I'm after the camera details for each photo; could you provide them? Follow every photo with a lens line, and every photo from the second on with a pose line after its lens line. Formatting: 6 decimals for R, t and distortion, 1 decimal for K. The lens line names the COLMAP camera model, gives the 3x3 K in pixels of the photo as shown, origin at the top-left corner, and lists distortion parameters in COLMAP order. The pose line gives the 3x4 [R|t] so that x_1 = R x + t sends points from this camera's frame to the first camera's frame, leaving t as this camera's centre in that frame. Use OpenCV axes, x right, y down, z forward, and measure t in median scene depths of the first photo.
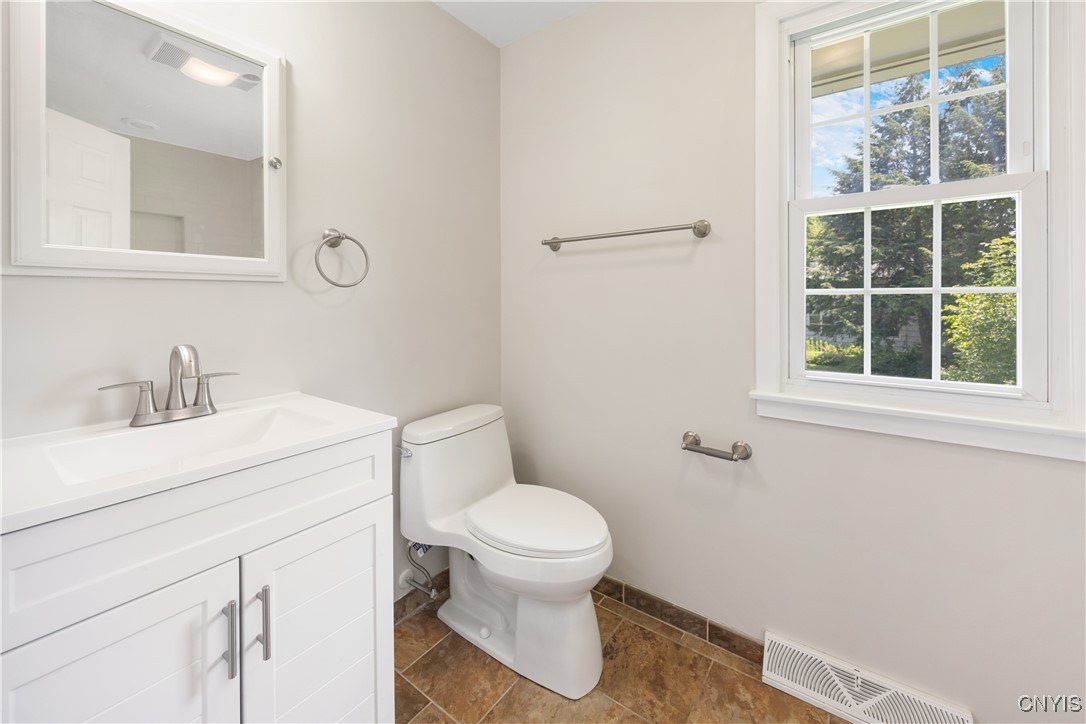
lens RADIAL K [[417.5, 0, 543.3], [0, 417.5, 344.8], [0, 0, 1]] dist [-0.000815, 0.000193]
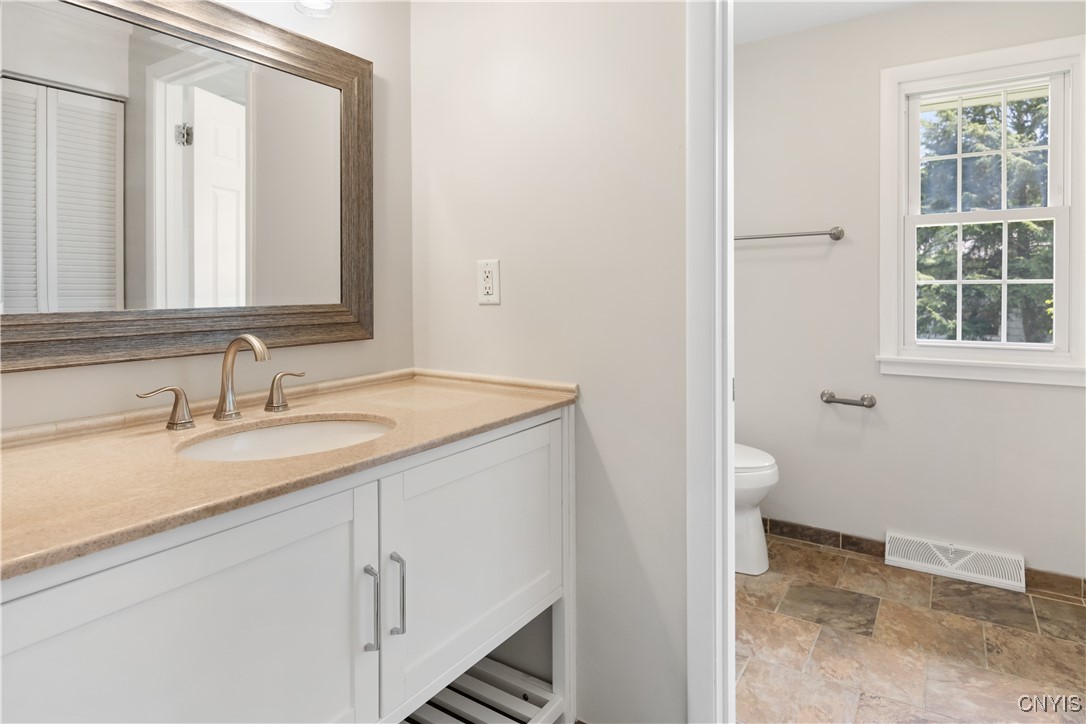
lens RADIAL K [[600.2, 0, 543.0], [0, 600.2, 362.0], [0, 0, 1]] dist [0.005721, -0.000284]
pose [[0.998424, -0.006881, 0.055699, -0.649925], [0.006029, 0.999863, 0.015447, 0.089198], [-0.055798, -0.015086, 0.998328, -0.836521]]
